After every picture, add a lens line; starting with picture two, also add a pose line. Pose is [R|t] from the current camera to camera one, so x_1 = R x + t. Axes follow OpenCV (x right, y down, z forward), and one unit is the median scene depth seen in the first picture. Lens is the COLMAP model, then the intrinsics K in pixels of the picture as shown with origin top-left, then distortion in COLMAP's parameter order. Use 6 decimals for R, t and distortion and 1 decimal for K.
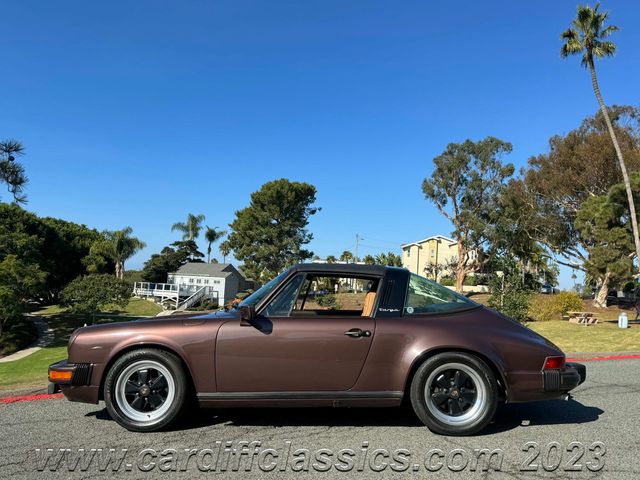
lens RADIAL K [[557.5, 0, 310.6], [0, 557.5, 240.7], [0, 0, 1]] dist [0.067972, -0.111912]
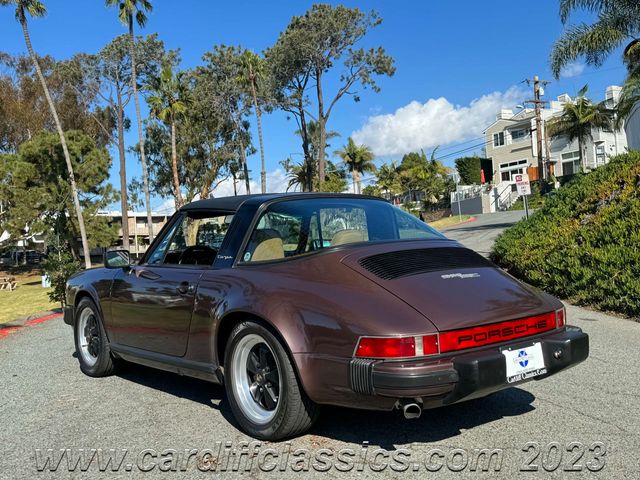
lens RADIAL K [[680.5, 0, 338.1], [0, 680.5, 244.1], [0, 0, 1]] dist [0.043467, 0.000000]
pose [[0.512324, -0.078067, 0.855237, -0.127840], [0.023373, 0.996758, 0.076984, -0.002363], [-0.858474, -0.019451, 0.512488, -0.042239]]
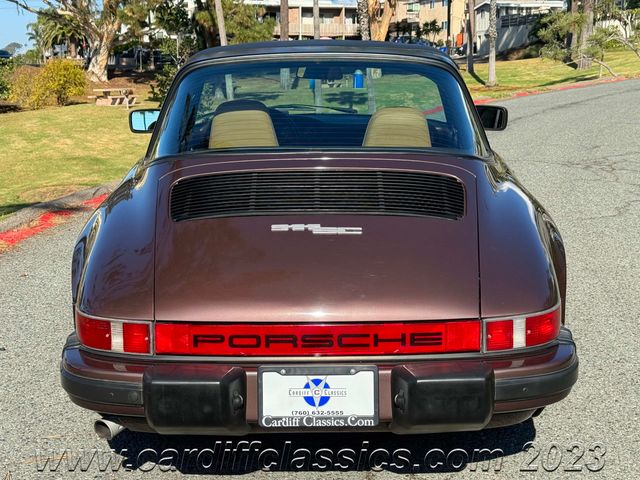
lens RADIAL K [[992.7, 0, 319.7], [0, 992.7, 237.9], [0, 0, 1]] dist [0.138594, 0.000000]
pose [[0.726114, -0.170468, 0.666108, -0.105399], [-0.007104, 0.966867, 0.255181, -0.004890], [-0.687538, -0.190022, 0.700845, -0.025590]]
